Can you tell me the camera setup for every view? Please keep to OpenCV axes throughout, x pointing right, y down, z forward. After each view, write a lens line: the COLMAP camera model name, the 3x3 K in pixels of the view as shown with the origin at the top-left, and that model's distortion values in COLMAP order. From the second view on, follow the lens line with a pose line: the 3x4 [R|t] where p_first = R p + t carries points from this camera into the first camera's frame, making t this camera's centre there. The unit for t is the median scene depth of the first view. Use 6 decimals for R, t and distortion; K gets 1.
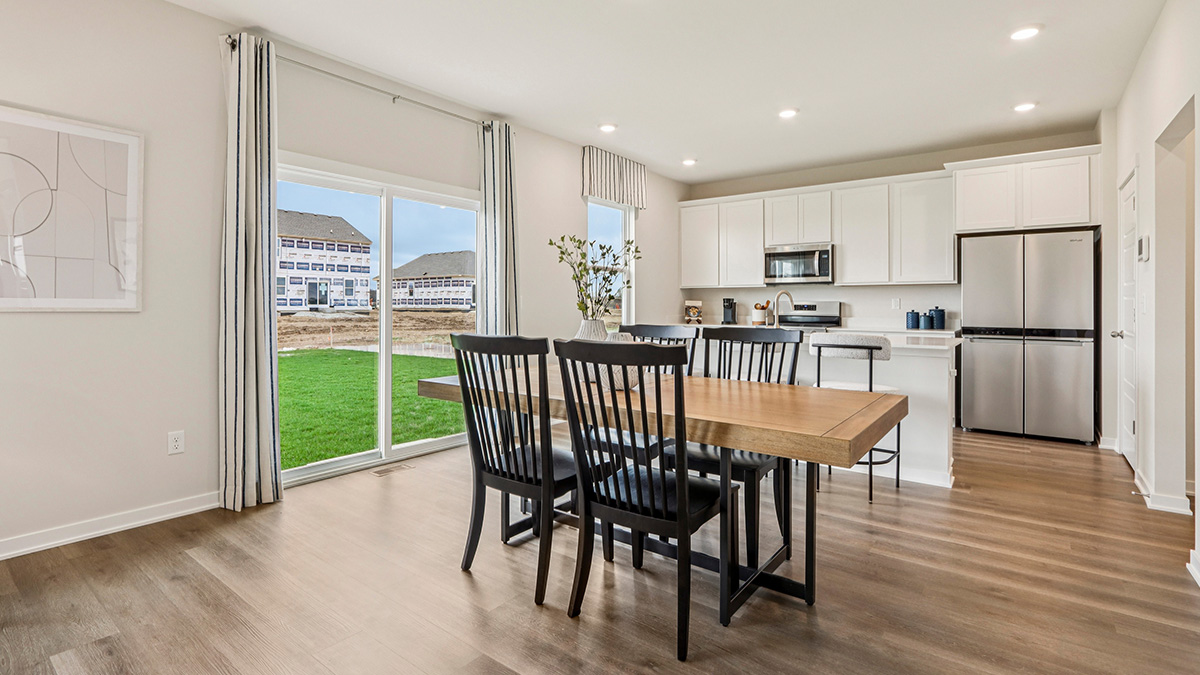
lens RADIAL K [[561.0, 0, 577.8], [0, 561.0, 303.6], [0, 0, 1]] dist [-0.018546, 0.002888]
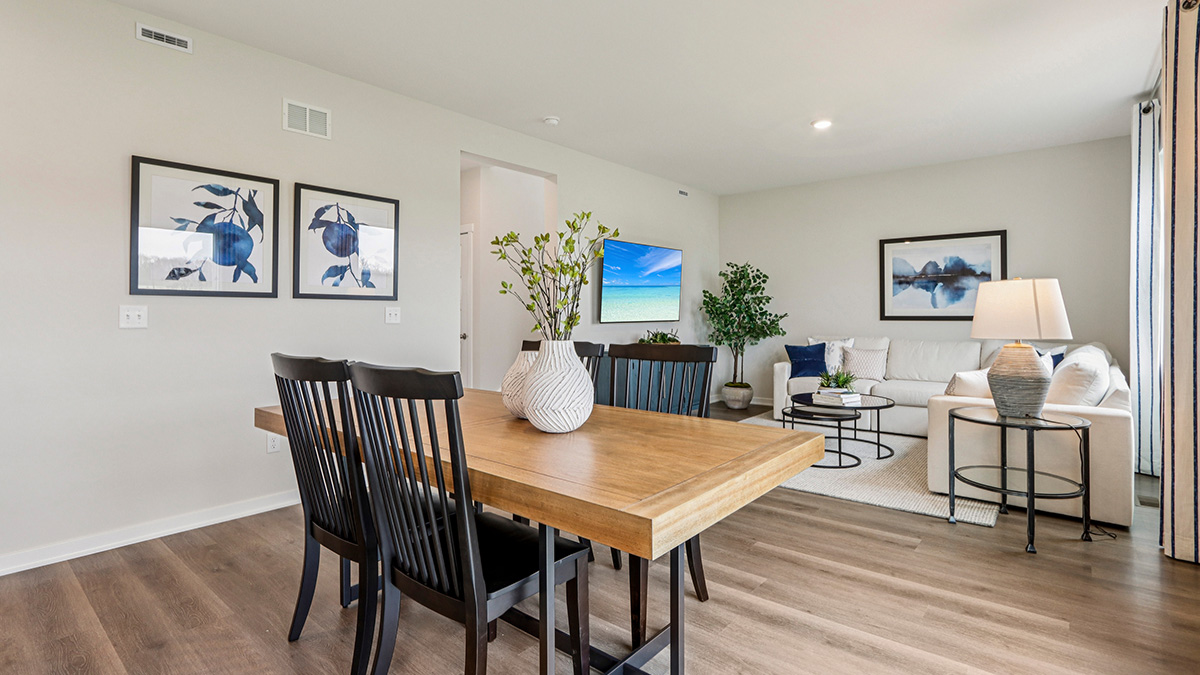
lens RADIAL K [[561.0, 0, 577.9], [0, 561.0, 312.5], [0, 0, 1]] dist [-0.018546, 0.002888]
pose [[-0.998778, -0.000086, 0.049423, -0.015330], [-0.000386, 0.999982, -0.006065, -0.000854], [-0.049421, -0.006077, -0.998760, 0.825014]]
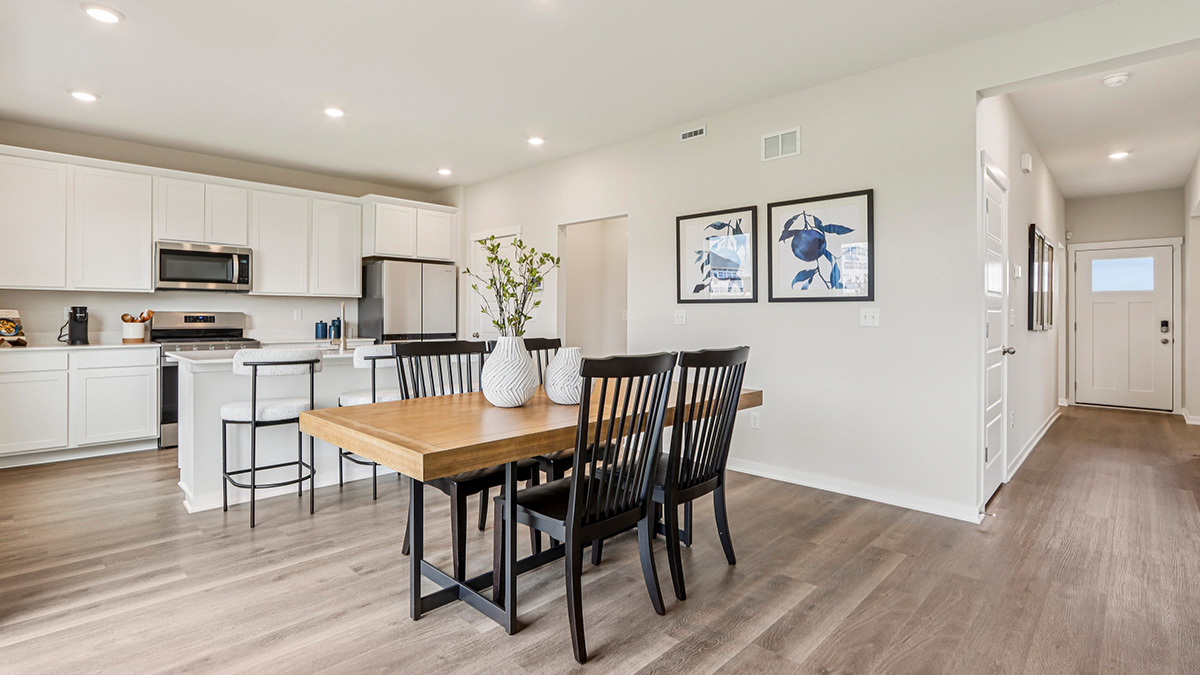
lens RADIAL K [[561.0, 0, 593.0], [0, 561.0, 315.4], [0, 0, 1]] dist [-0.018546, 0.002888]
pose [[0.102830, -0.001528, 0.994698, -0.412160], [-0.004799, 0.999986, 0.002032, -0.003517], [-0.994687, -0.004983, 0.102821, 0.382387]]
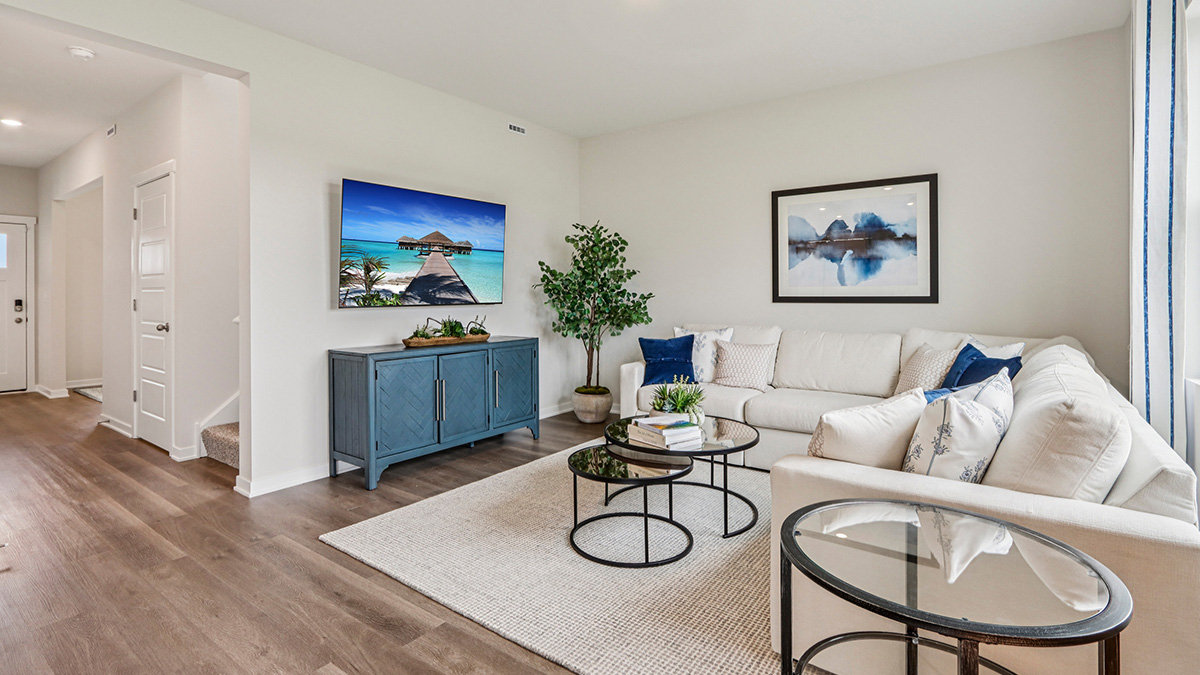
lens RADIAL K [[561.0, 0, 579.2], [0, 561.0, 297.7], [0, 0, 1]] dist [-0.018546, 0.002888]
pose [[-0.999713, 0.000792, -0.023940, -0.262149], [0.000748, 0.999998, 0.001876, -0.001168], [0.023942, 0.001858, -0.999712, 0.488438]]
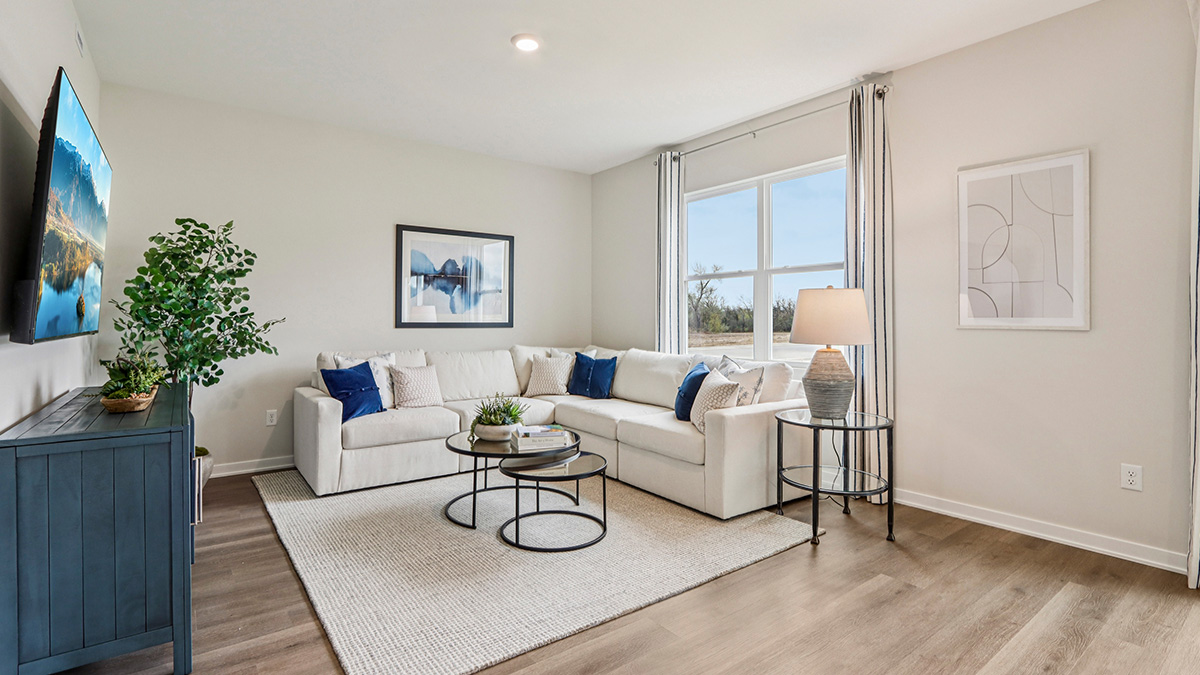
lens RADIAL K [[561.0, 0, 596.3], [0, 561.0, 313.7], [0, 0, 1]] dist [-0.018546, 0.002888]
pose [[-0.260654, -0.017078, -0.965281, 0.190191], [0.000540, 0.999841, -0.017835, 0.001127], [0.965432, -0.005170, -0.260603, 0.208694]]
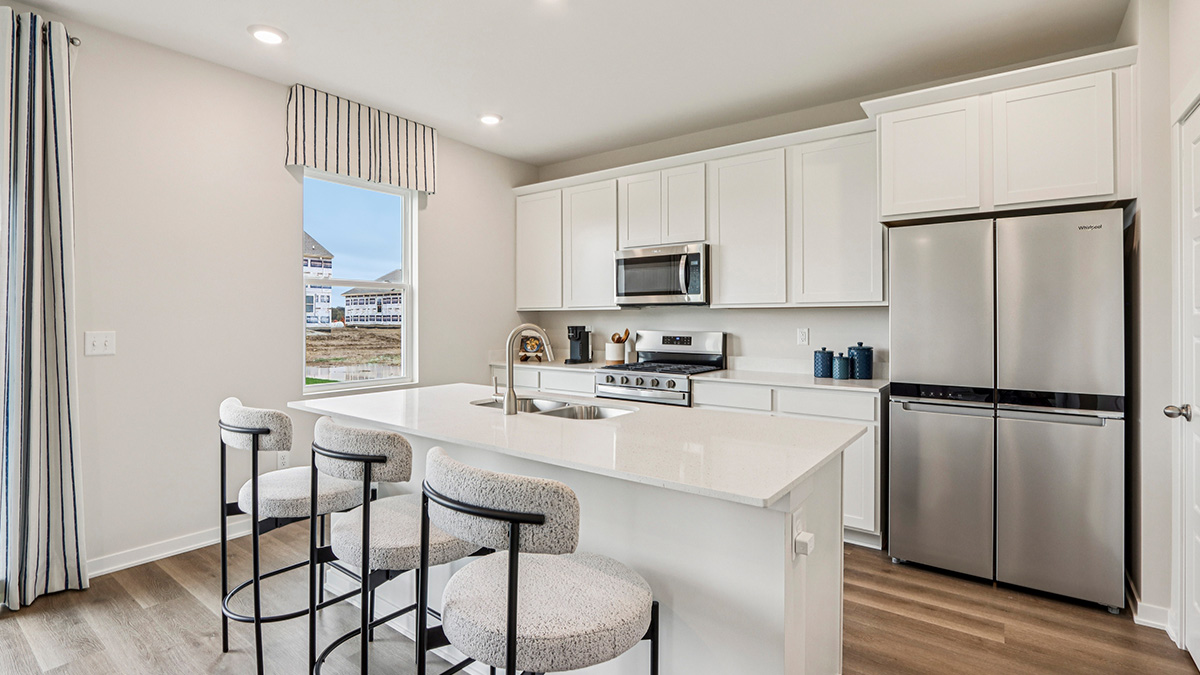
lens RADIAL K [[561.0, 0, 577.6], [0, 561.0, 316.9], [0, 0, 1]] dist [-0.018546, 0.002888]
pose [[0.999877, -0.002713, 0.015427, 0.319793], [0.002763, 0.999991, -0.003227, -0.022345], [-0.015418, 0.003270, 0.999876, 0.381284]]
